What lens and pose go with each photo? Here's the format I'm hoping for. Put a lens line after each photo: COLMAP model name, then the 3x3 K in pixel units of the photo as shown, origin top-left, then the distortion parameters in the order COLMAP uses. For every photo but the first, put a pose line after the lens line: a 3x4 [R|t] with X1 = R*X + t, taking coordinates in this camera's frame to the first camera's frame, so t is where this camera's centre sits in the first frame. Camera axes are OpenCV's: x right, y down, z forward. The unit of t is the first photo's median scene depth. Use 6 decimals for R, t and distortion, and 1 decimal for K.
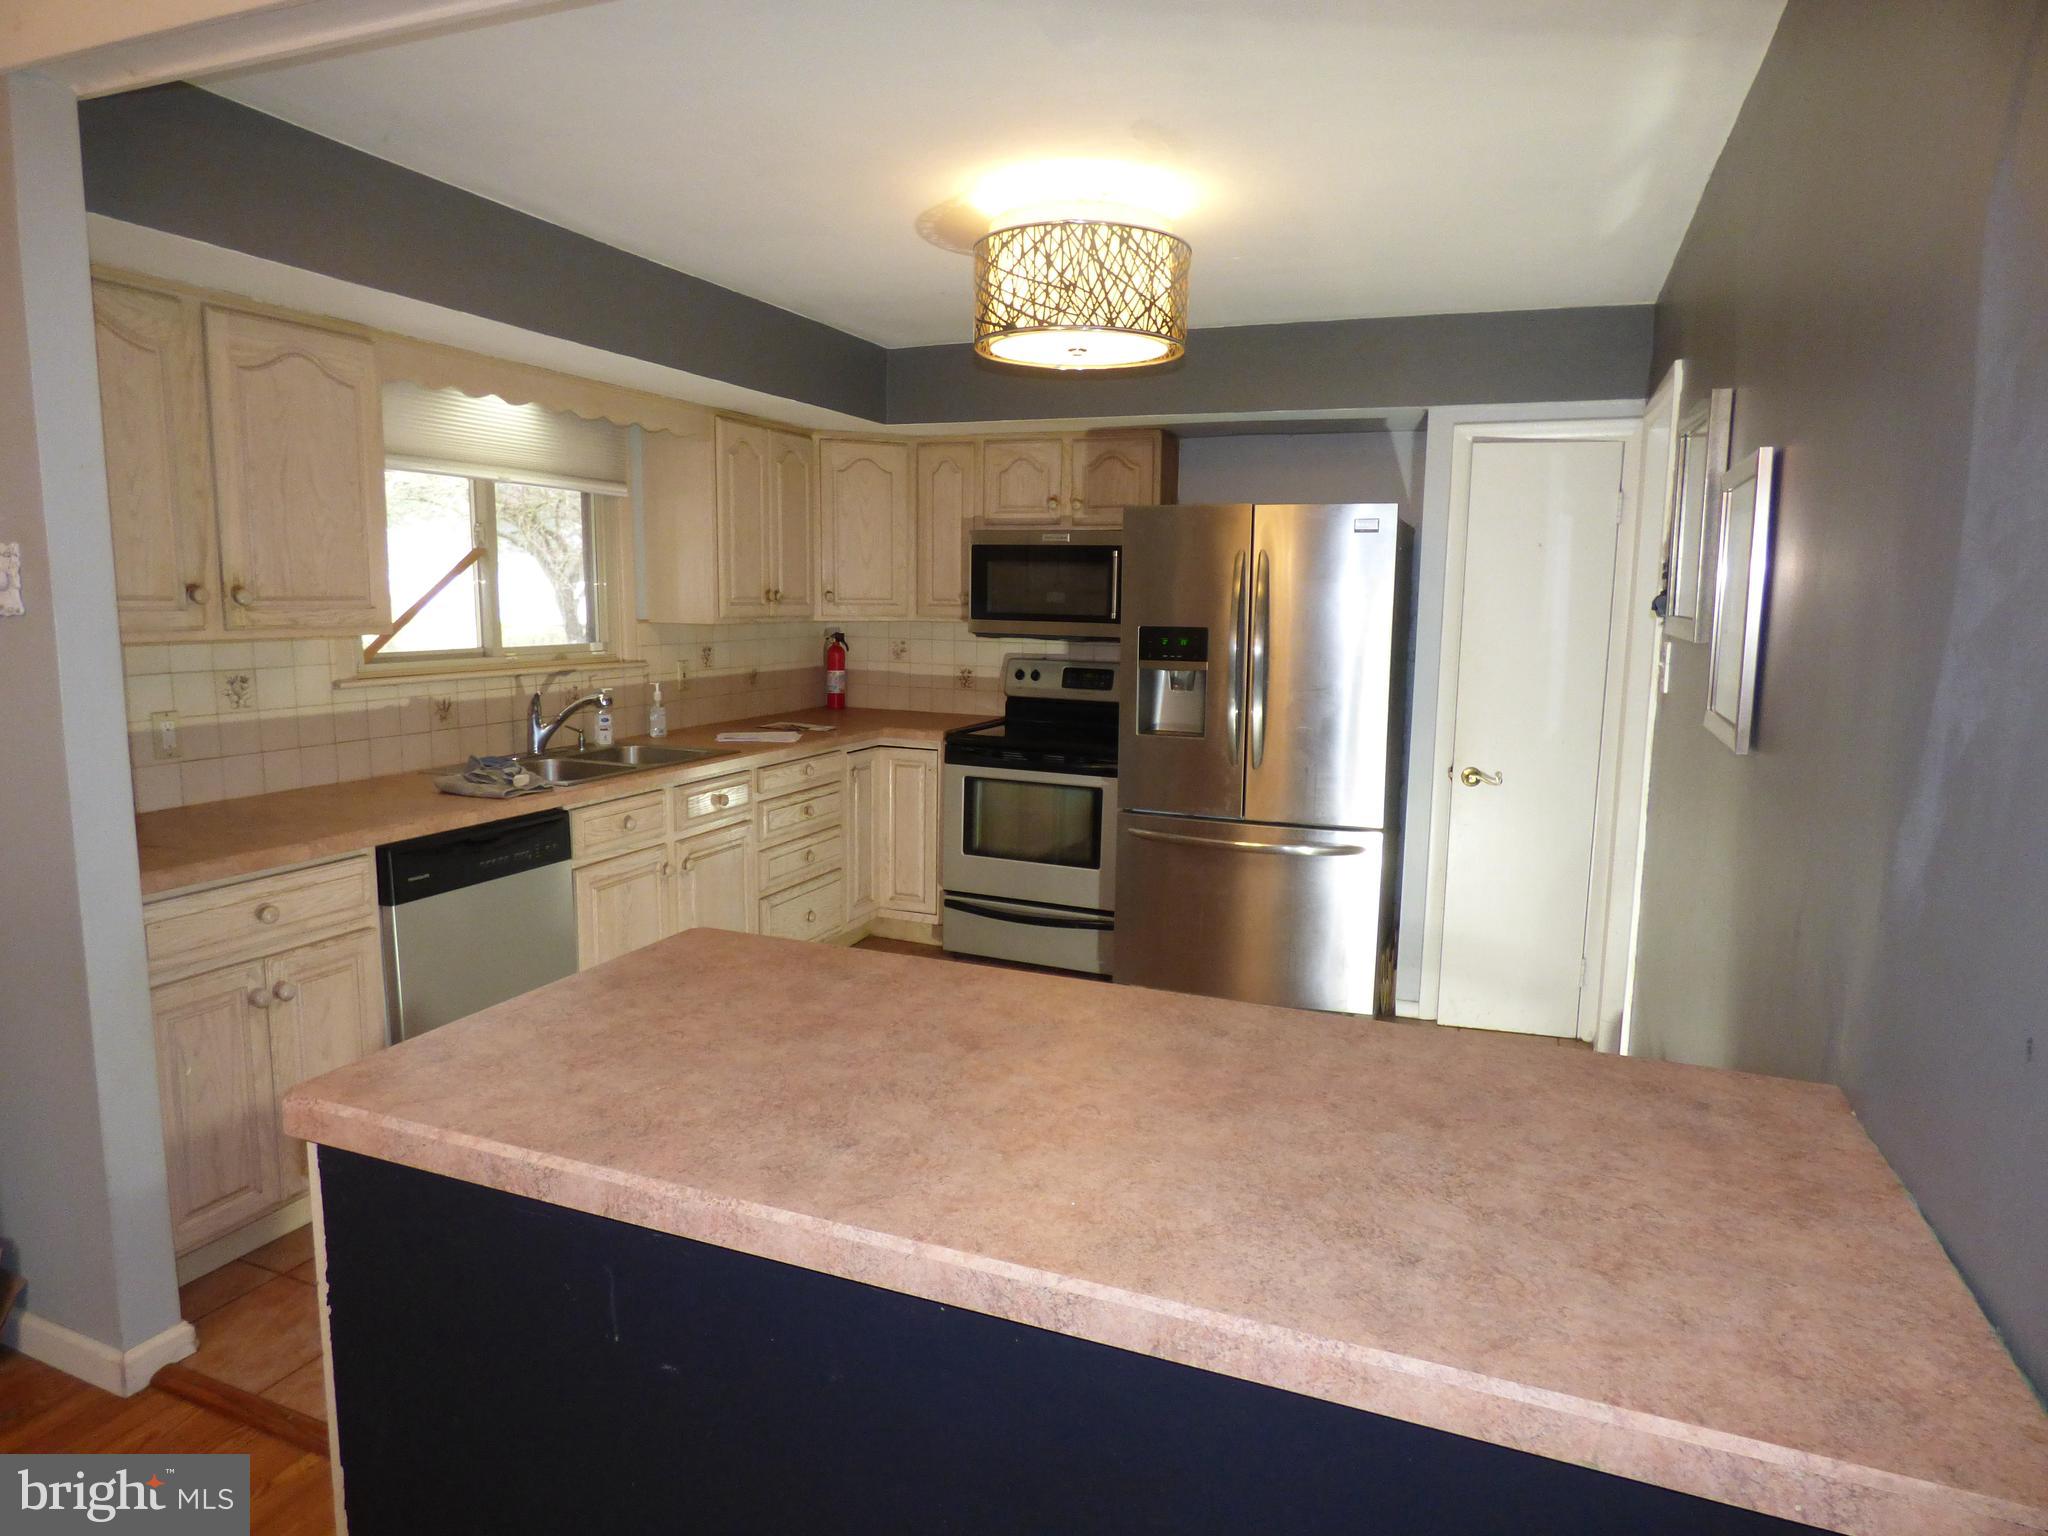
lens RADIAL K [[1264.7, 0, 1017.5], [0, 1264.7, 760.8], [0, 0, 1]] dist [-0.005022, -0.001234]
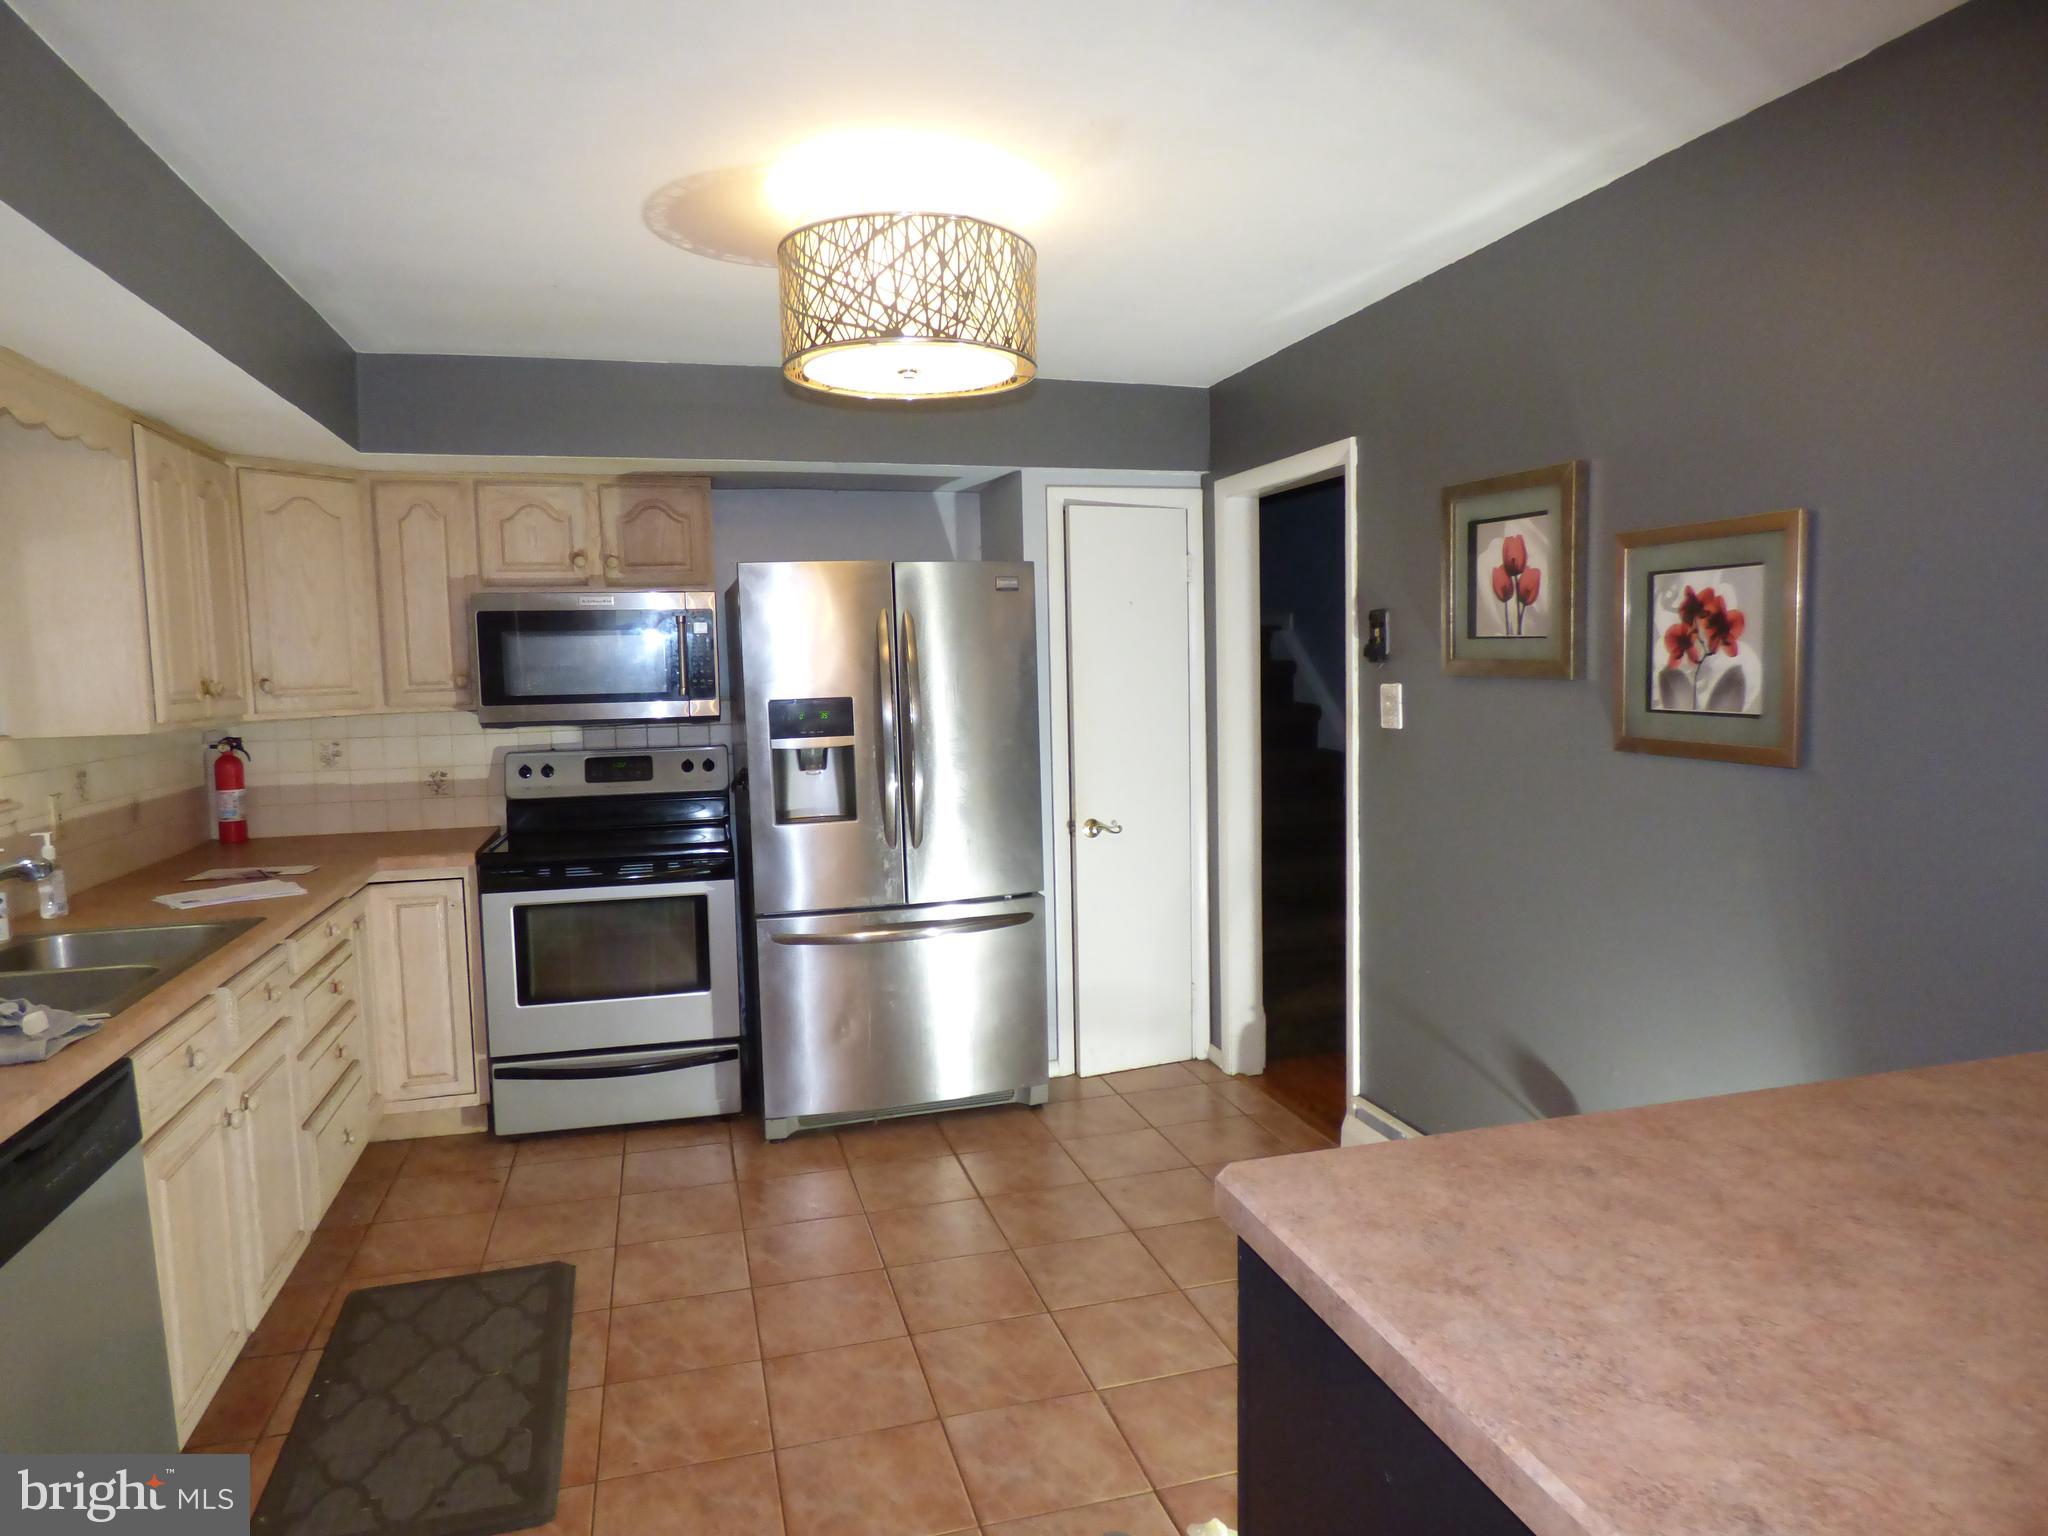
lens RADIAL K [[1255.8, 0, 1023.3], [0, 1255.8, 764.3], [0, 0, 1]] dist [-0.018765, 0.000112]
pose [[0.784031, -0.086413, 0.614677, -0.278449], [0.117444, 0.993027, -0.010200, -0.031882], [-0.609509, 0.080187, 0.788713, 0.207973]]
